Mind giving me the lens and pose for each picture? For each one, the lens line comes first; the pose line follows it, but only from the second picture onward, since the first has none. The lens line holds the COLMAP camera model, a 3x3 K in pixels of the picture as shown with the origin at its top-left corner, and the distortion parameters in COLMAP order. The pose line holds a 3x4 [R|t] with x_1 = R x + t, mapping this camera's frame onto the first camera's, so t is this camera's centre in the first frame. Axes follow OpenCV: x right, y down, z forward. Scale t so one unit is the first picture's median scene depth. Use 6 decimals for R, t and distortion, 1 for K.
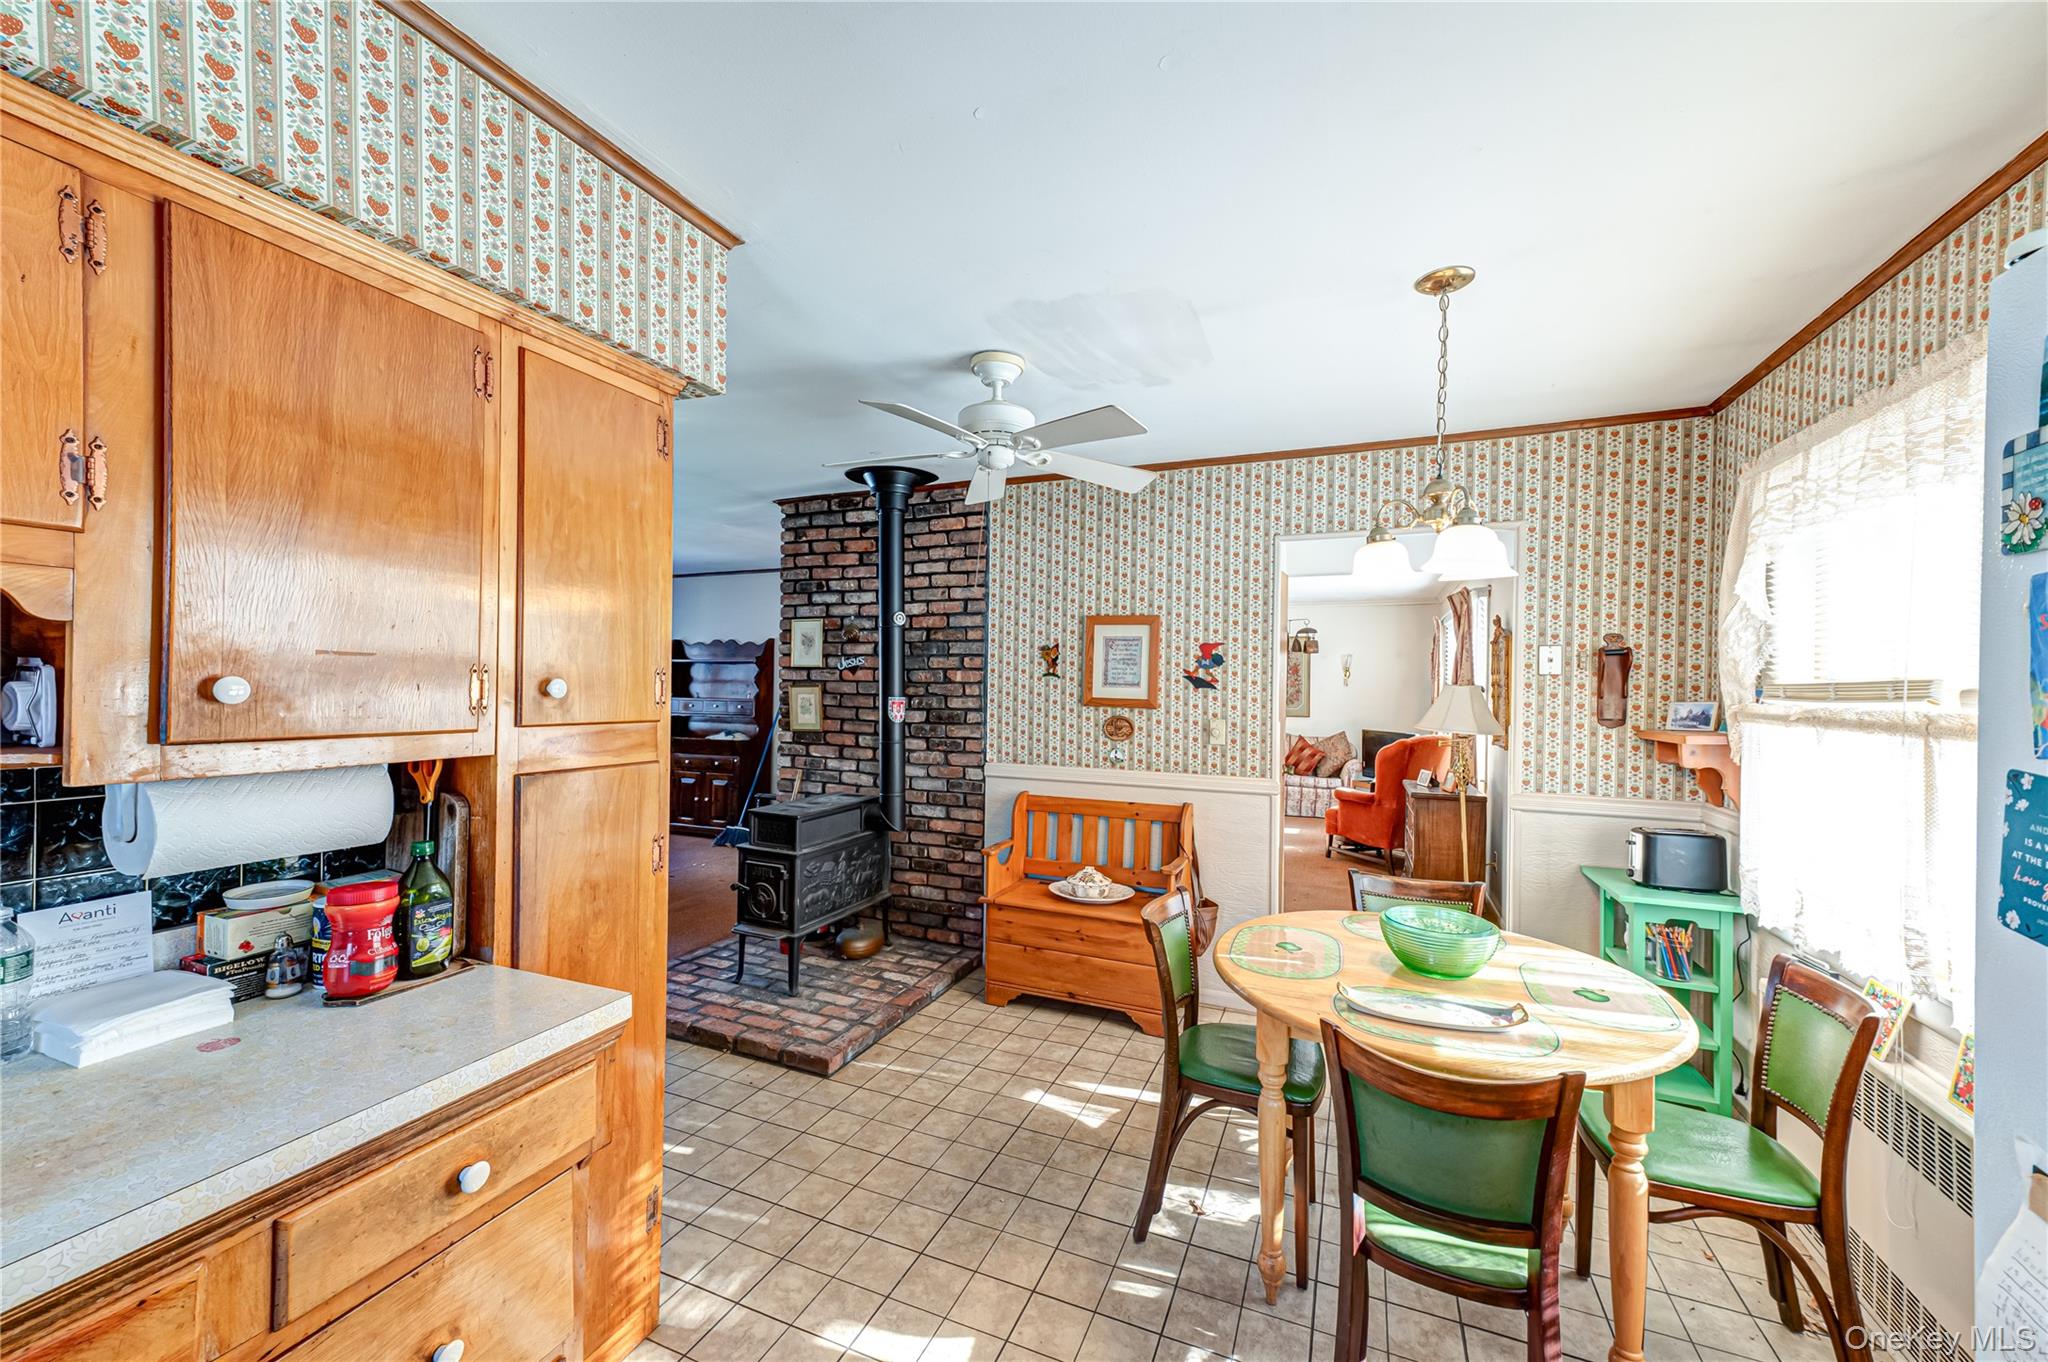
lens RADIAL K [[787.5, 0, 1030.4], [0, 787.5, 690.3], [0, 0, 1]] dist [0.014164, -0.000108]
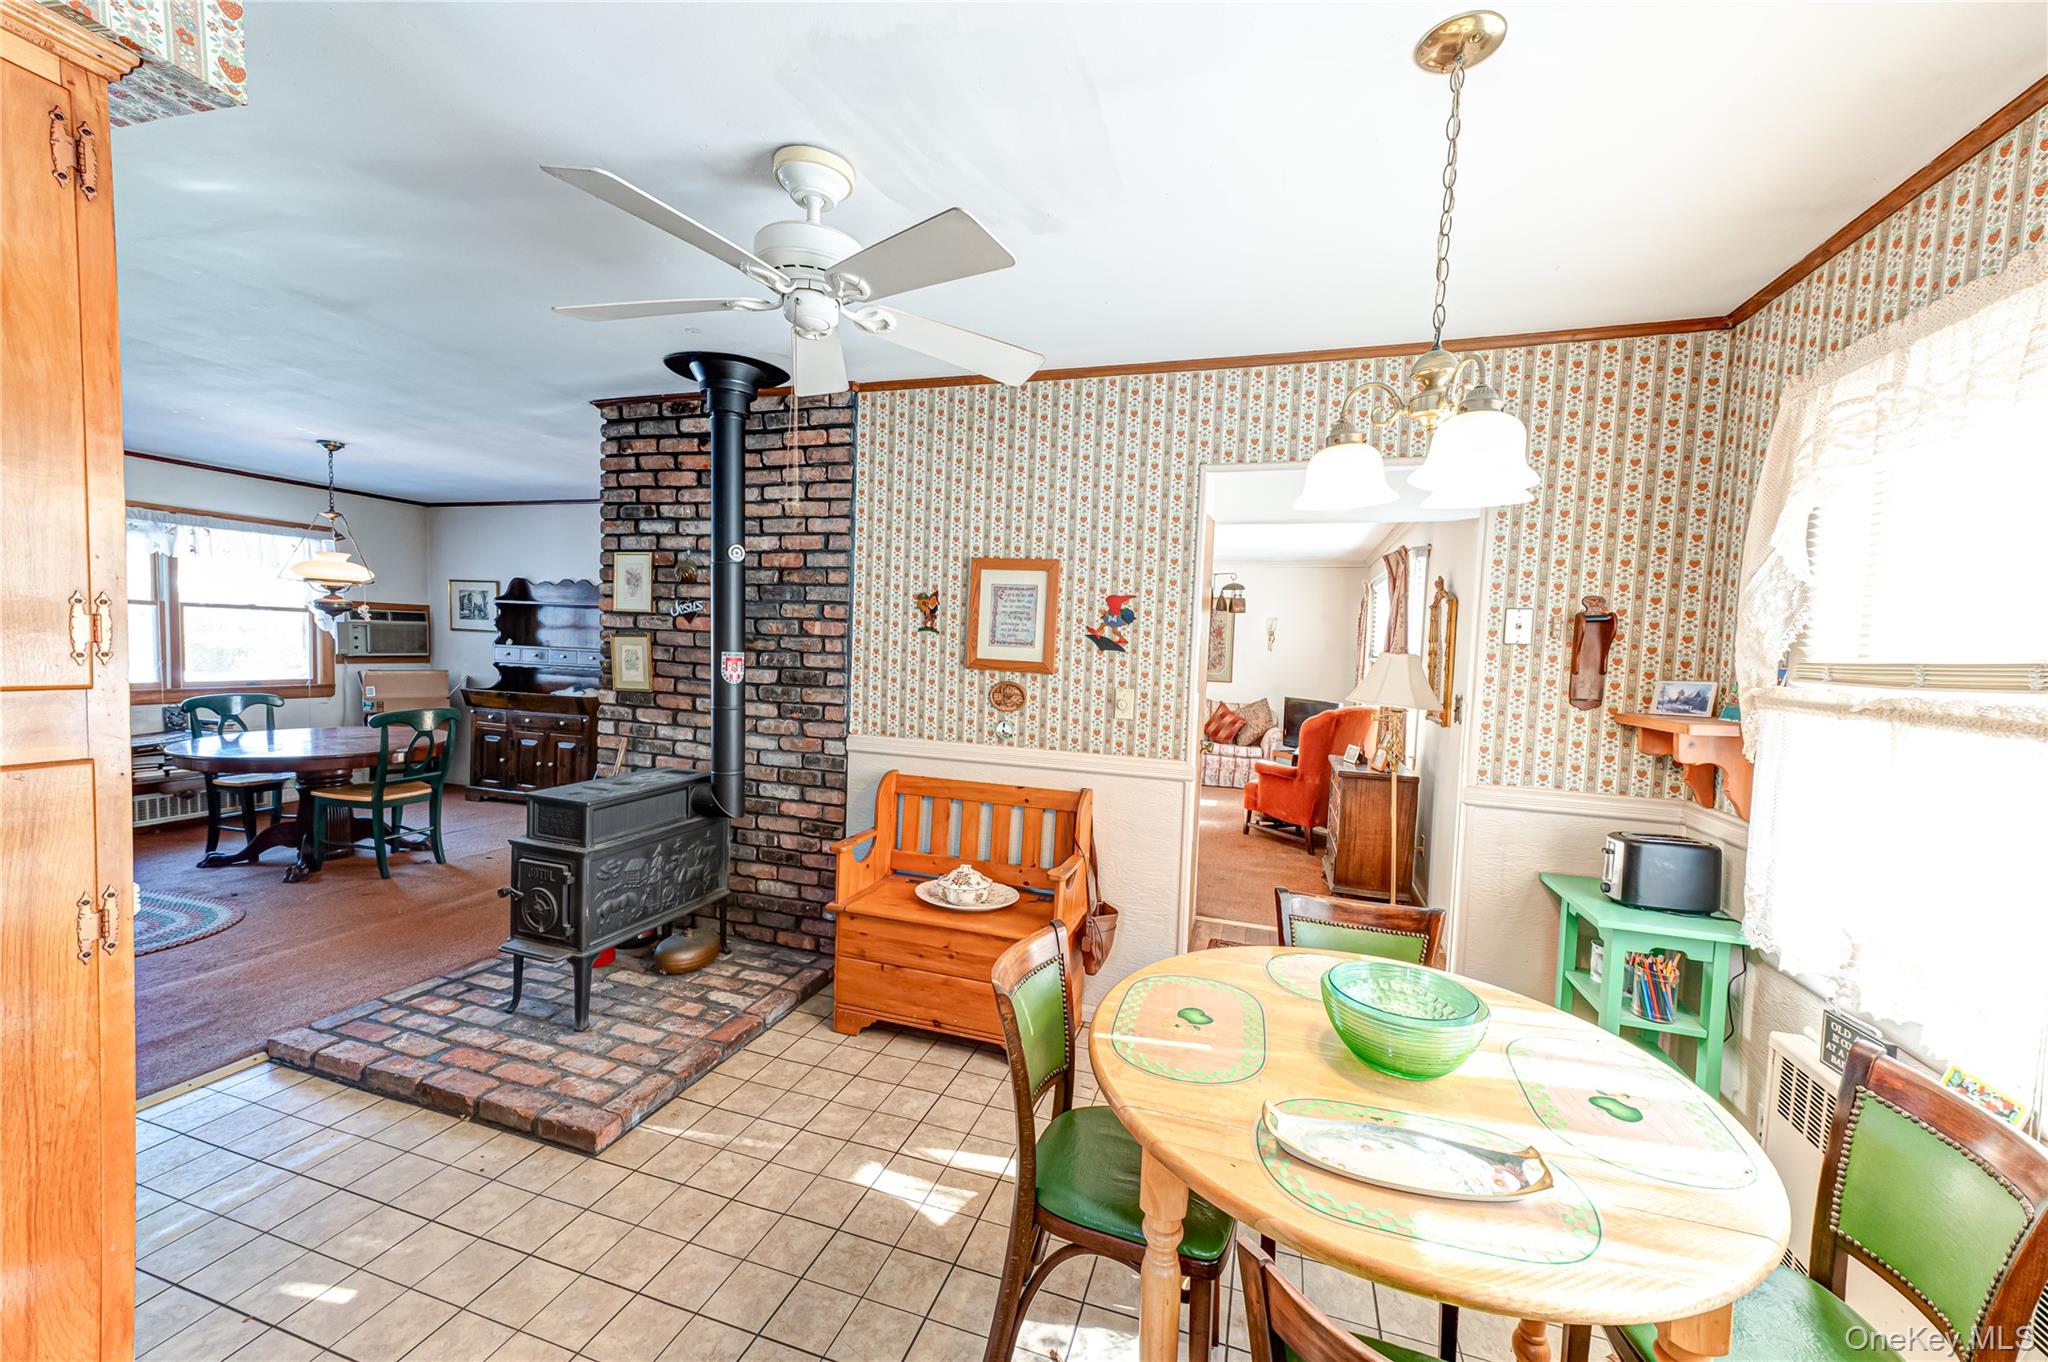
lens RADIAL K [[787.5, 0, 1030.1], [0, 787.5, 689.6], [0, 0, 1]] dist [0.014164, -0.000108]
pose [[0.995690, 0.019534, 0.090659, 0.066225], [-0.024297, 0.998365, 0.051734, -0.002264], [-0.089501, -0.053714, 0.994537, 0.195730]]
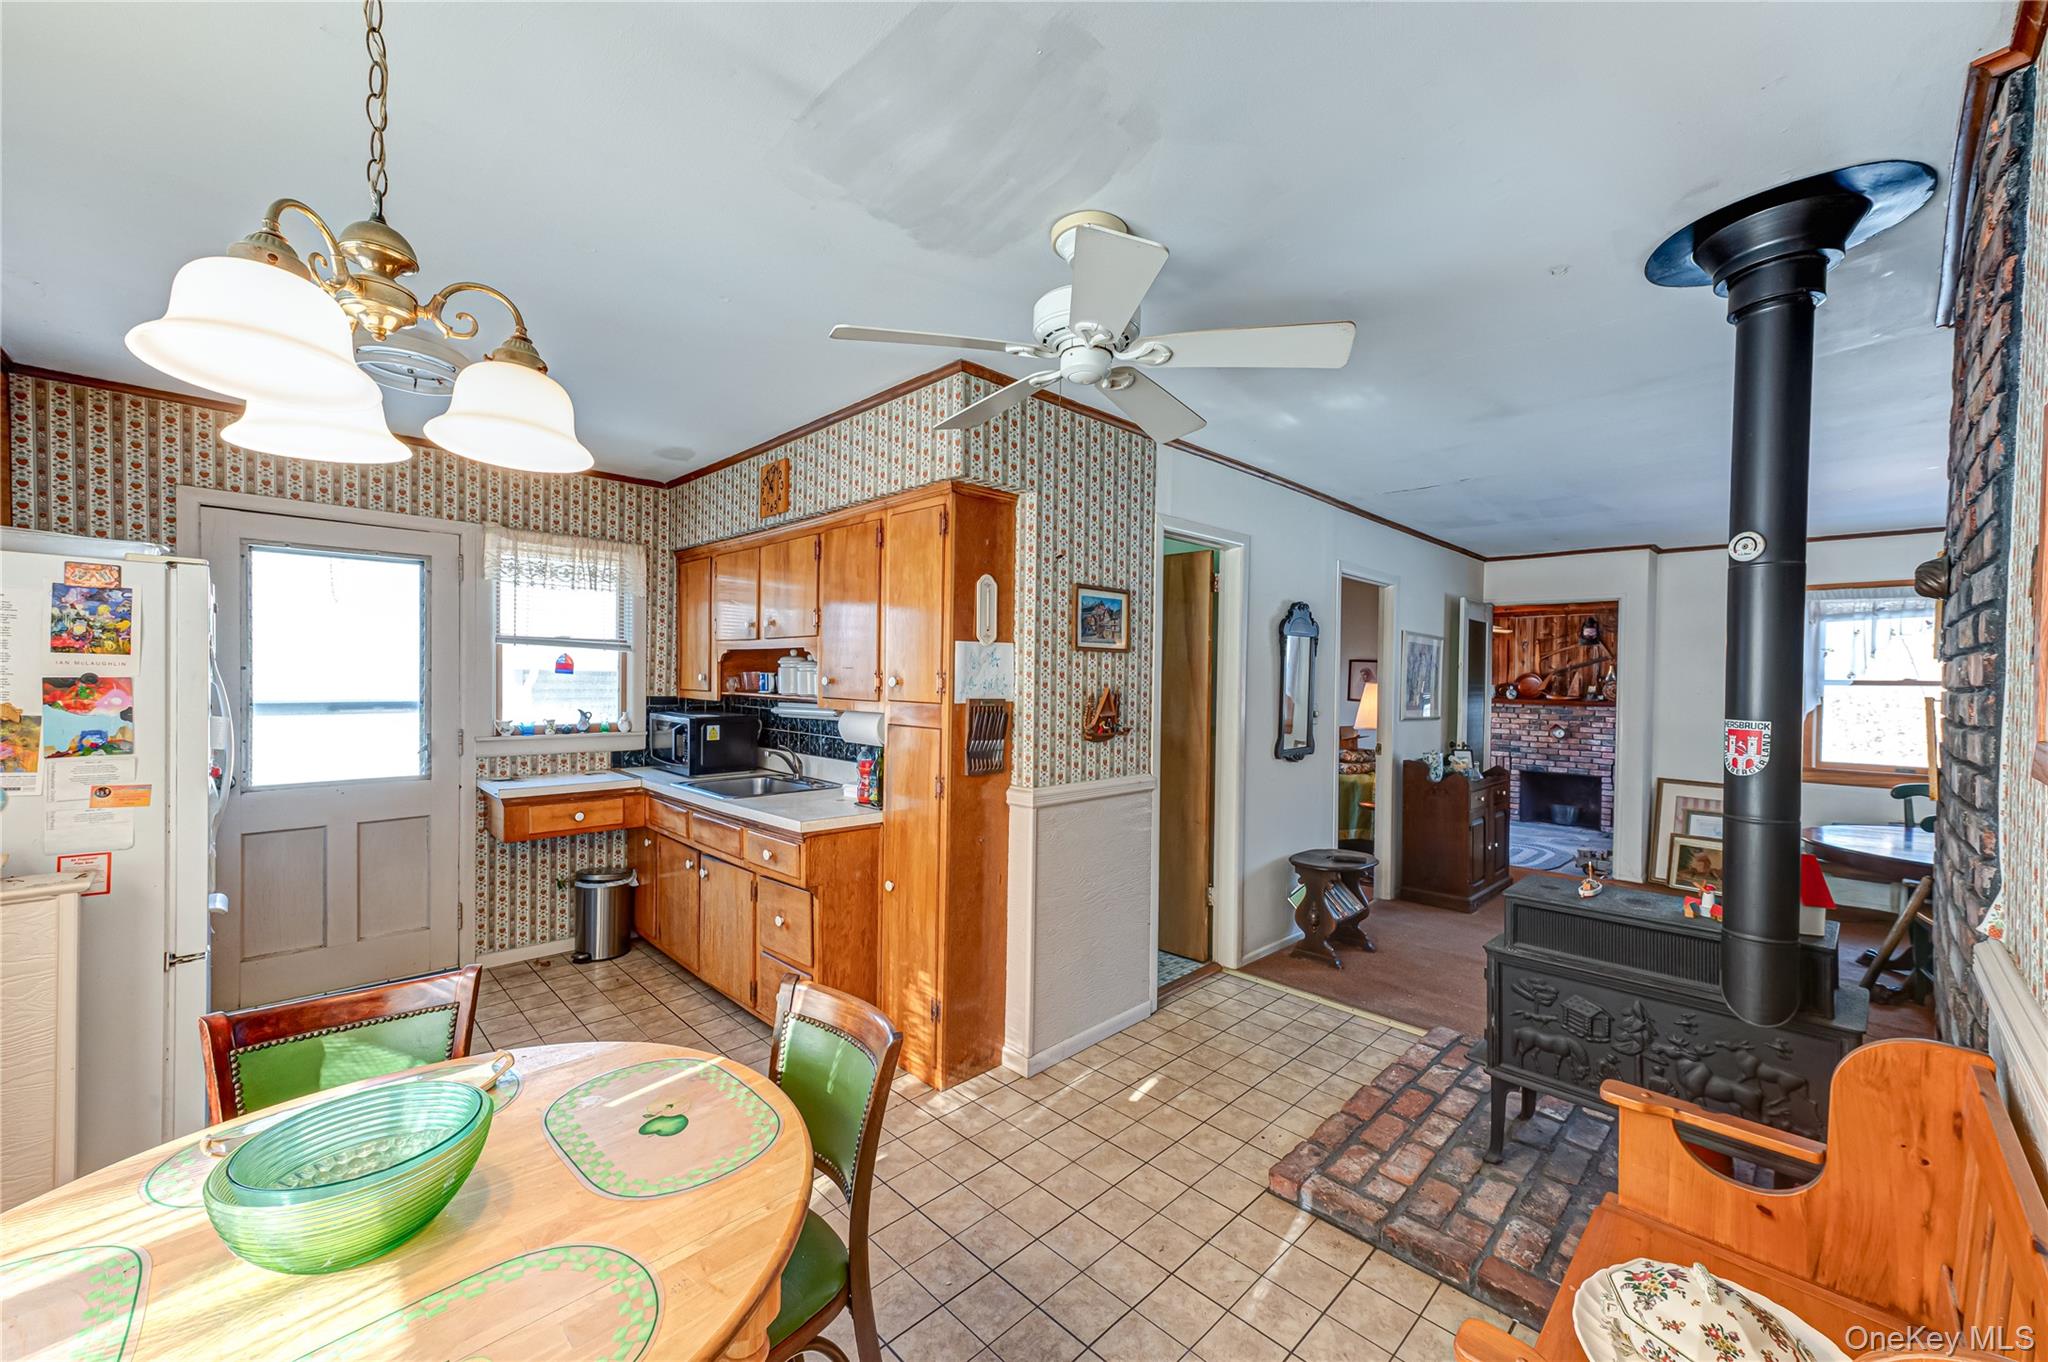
lens RADIAL K [[787.5, 0, 1029.1], [0, 787.5, 689.7], [0, 0, 1]] dist [0.014164, -0.000108]
pose [[-0.380234, -0.006119, -0.924870, 0.464418], [-0.025801, 0.999659, 0.003994, 0.000206], [0.924530, 0.025381, -0.380262, 0.890019]]
